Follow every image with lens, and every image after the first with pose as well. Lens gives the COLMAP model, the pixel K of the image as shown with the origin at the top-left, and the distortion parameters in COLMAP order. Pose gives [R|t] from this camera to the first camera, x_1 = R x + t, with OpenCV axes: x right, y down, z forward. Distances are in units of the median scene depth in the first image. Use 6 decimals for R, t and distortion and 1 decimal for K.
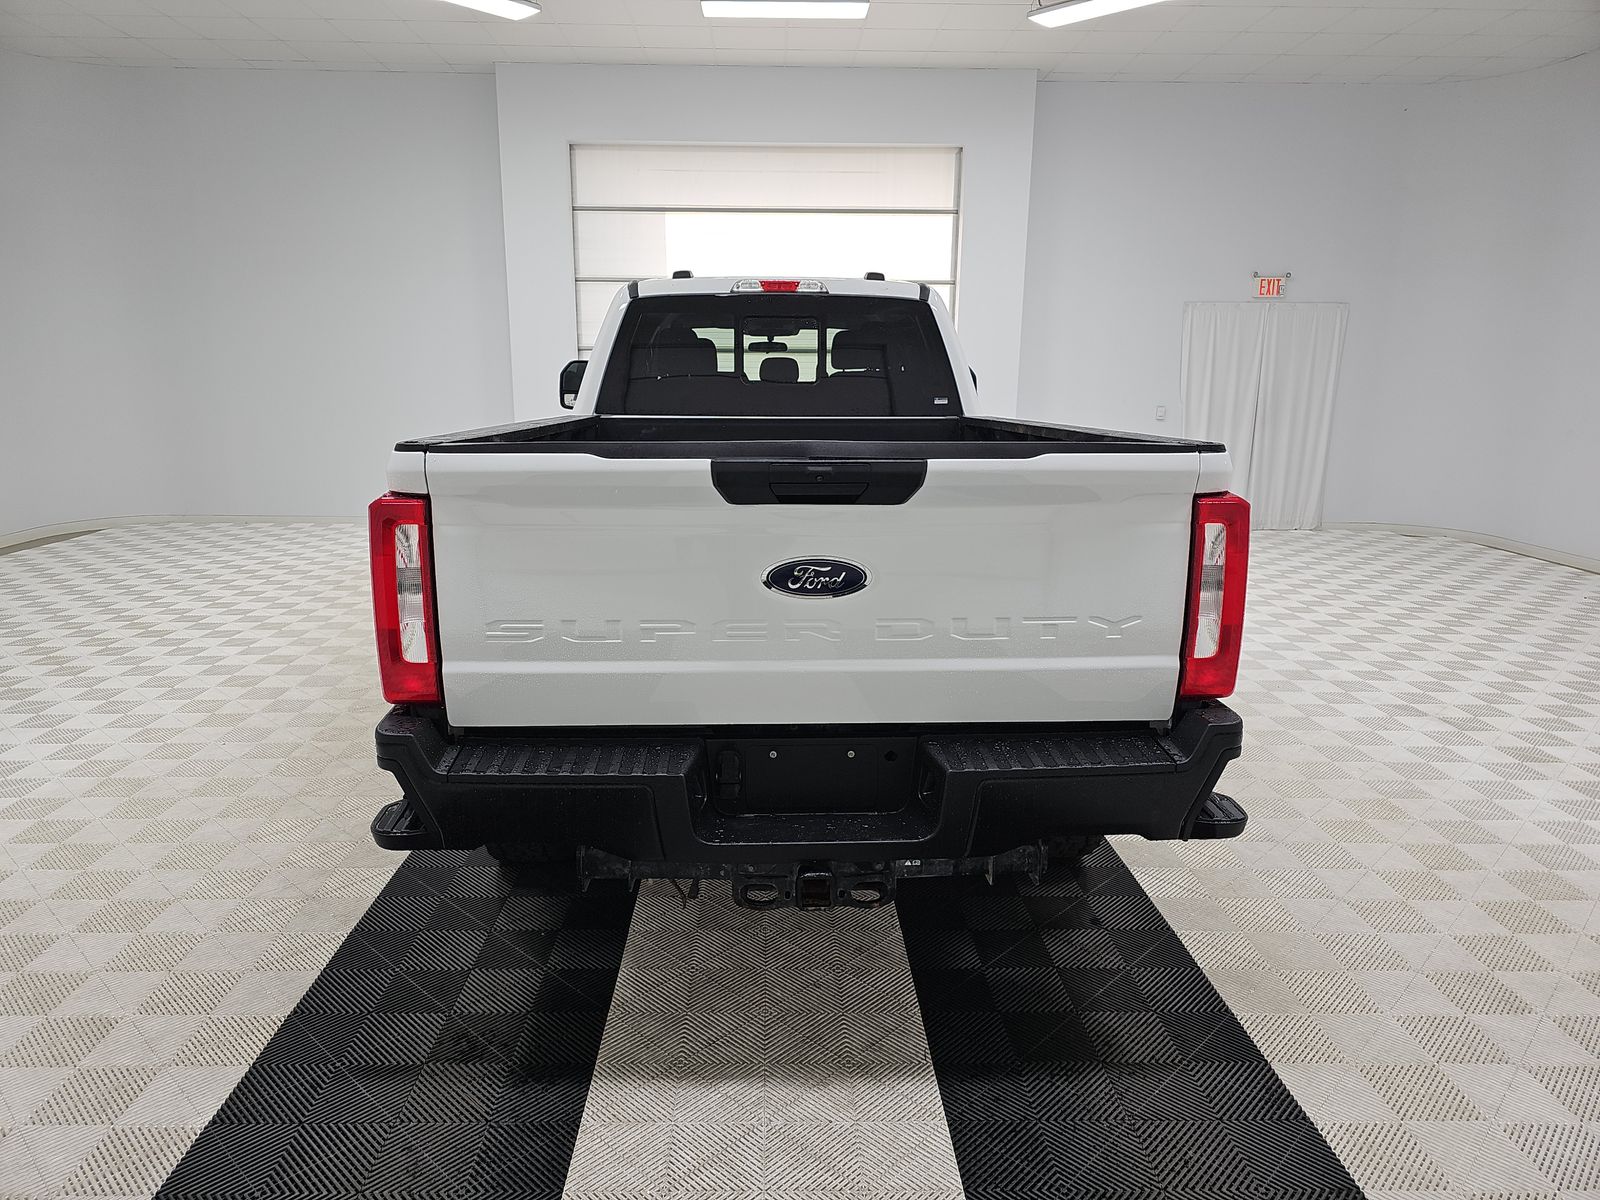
lens RADIAL K [[1029.9, 0, 783.7], [0, 1029.9, 598.7], [0, 0, 1]] dist [0.010278, 0.002311]
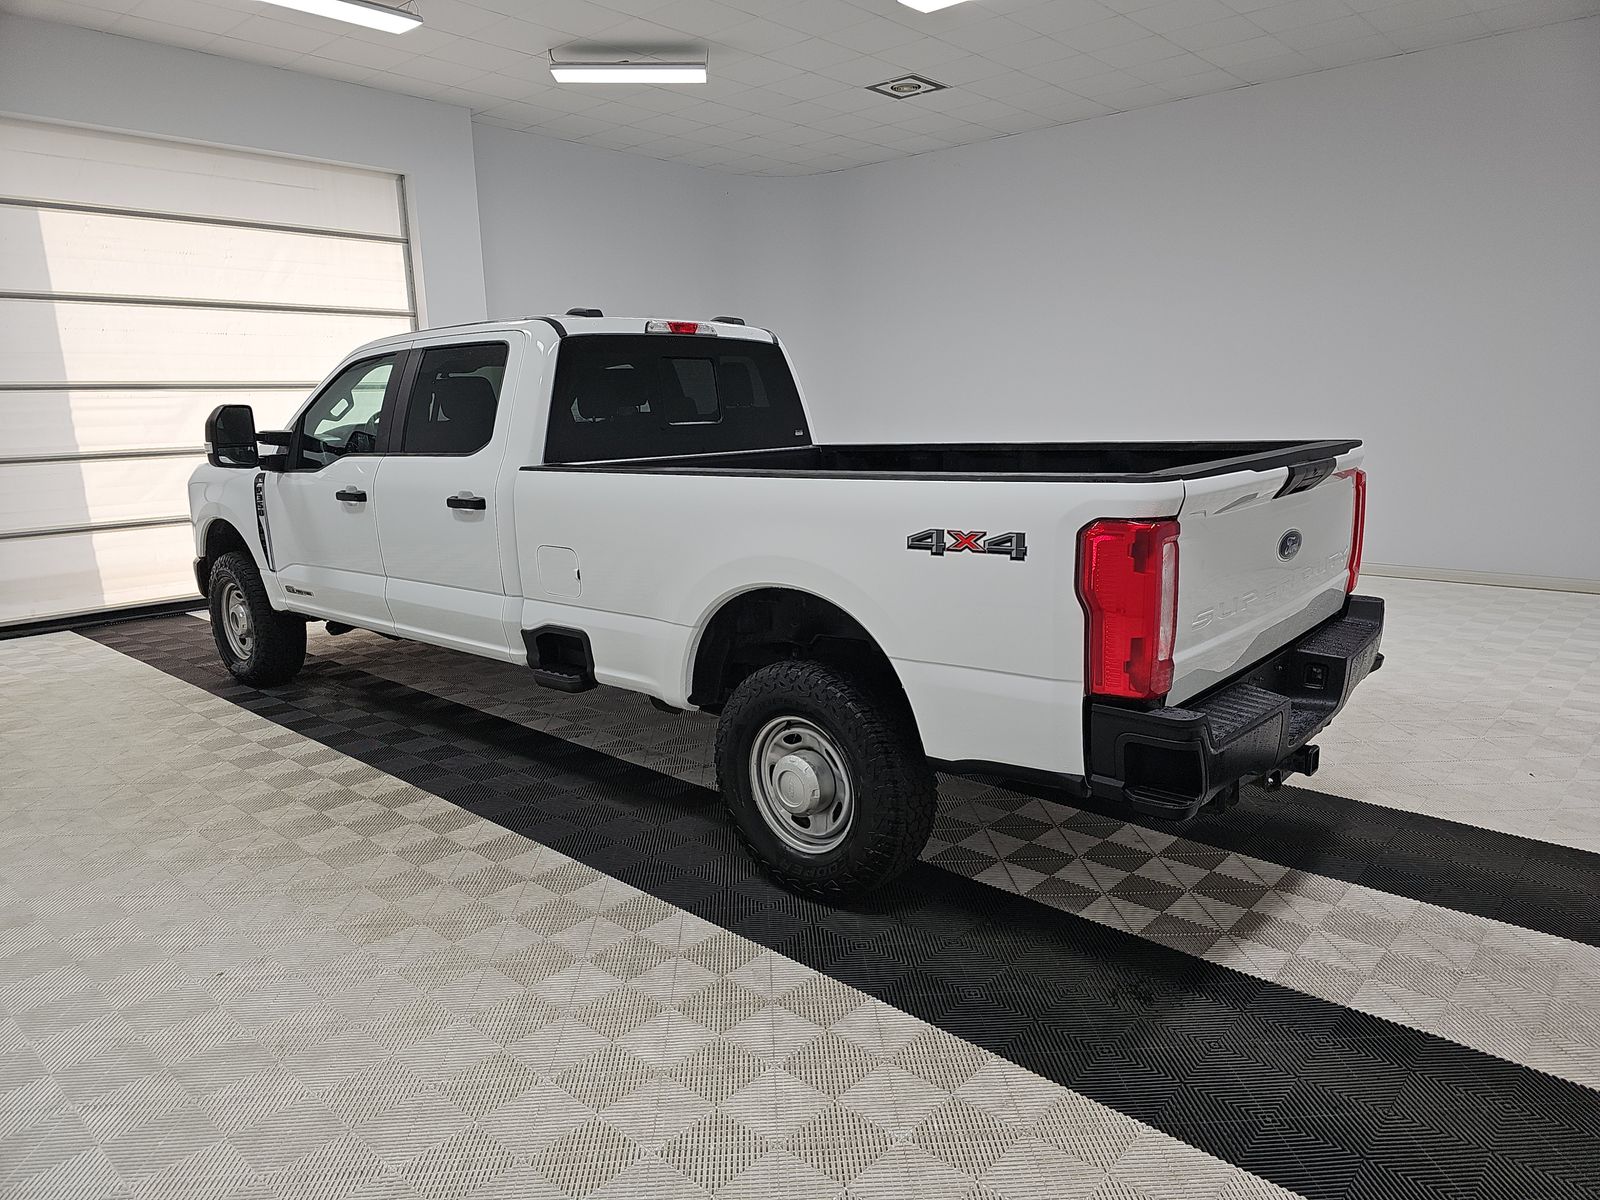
lens RADIAL K [[1029.9, 0, 783.7], [0, 1029.9, 598.7], [0, 0, 1]] dist [0.010278, 0.002311]
pose [[0.695530, -0.147435, 0.703208, -0.700870], [0.166044, 0.985209, 0.042328, -0.062514], [-0.699047, 0.087323, 0.709723, 0.218912]]
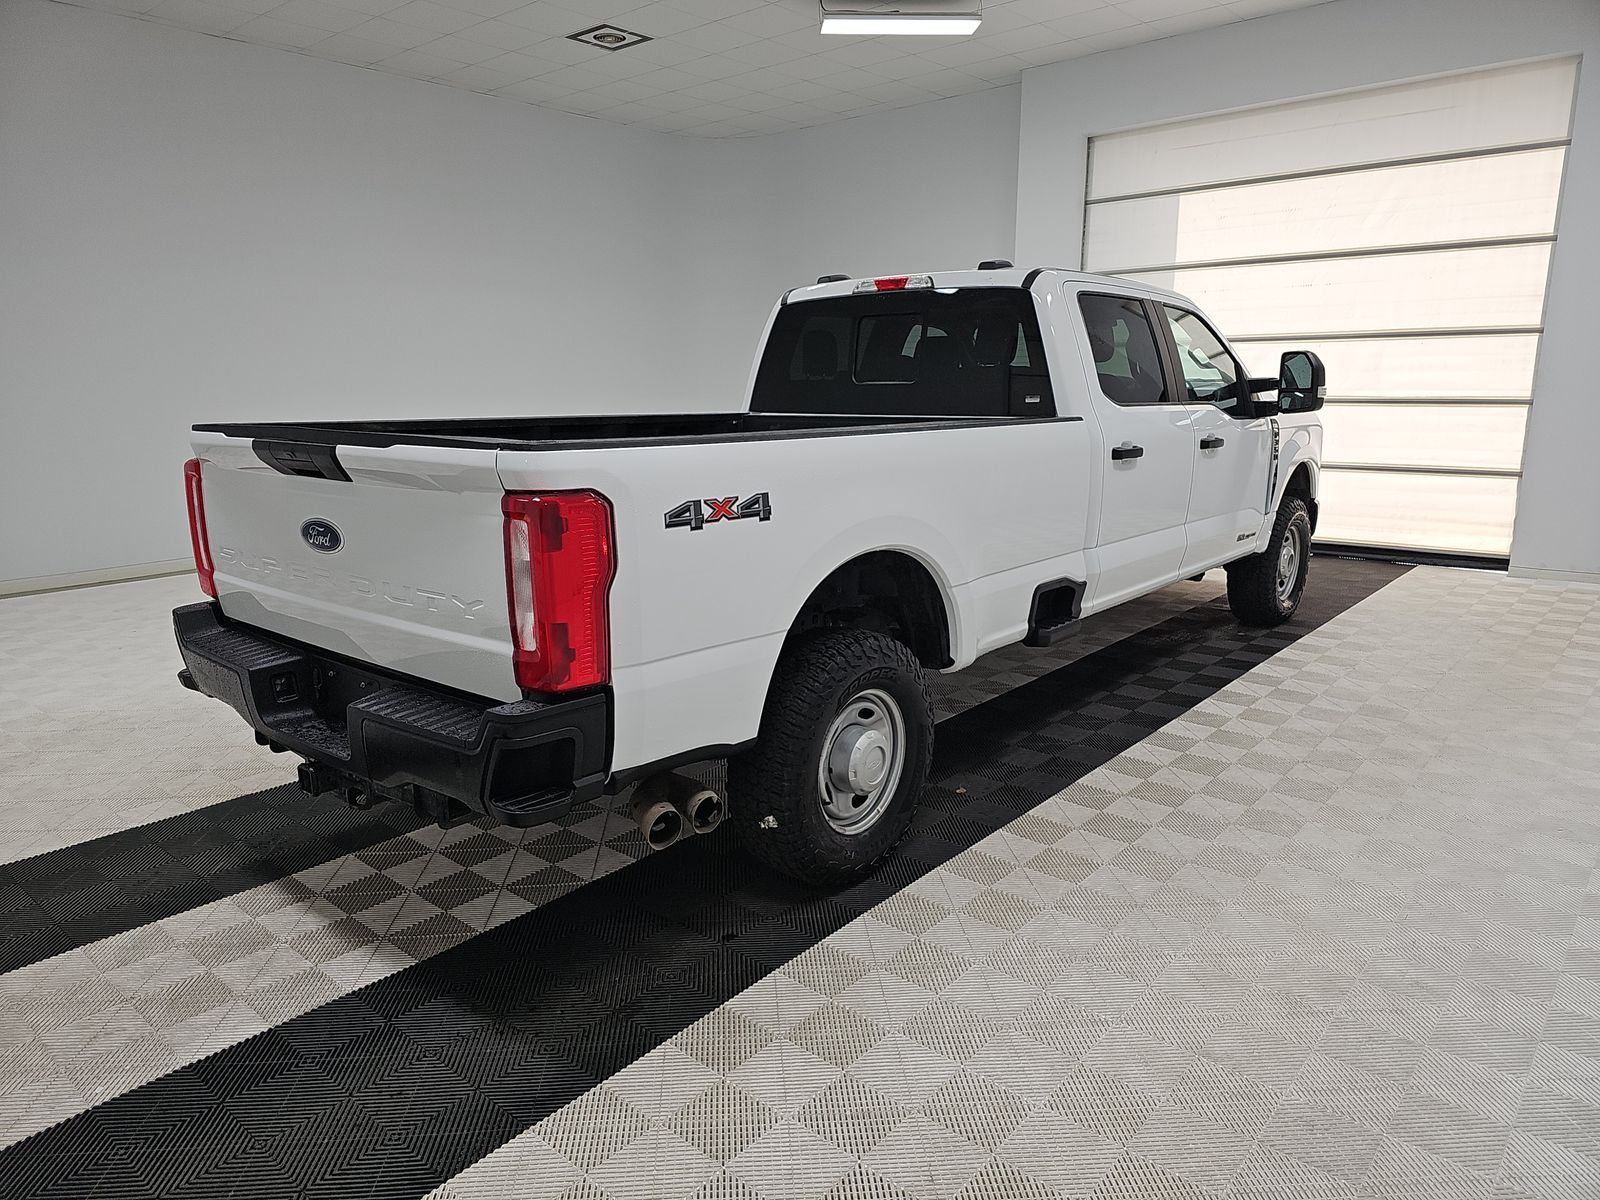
lens RADIAL K [[1029.9, 0, 783.7], [0, 1029.9, 598.7], [0, 0, 1]] dist [0.010278, 0.002311]
pose [[0.747504, 0.128822, -0.651646, 0.607668], [-0.126914, 0.990640, 0.050253, -0.037662], [0.652021, 0.045139, 0.756856, 0.187837]]
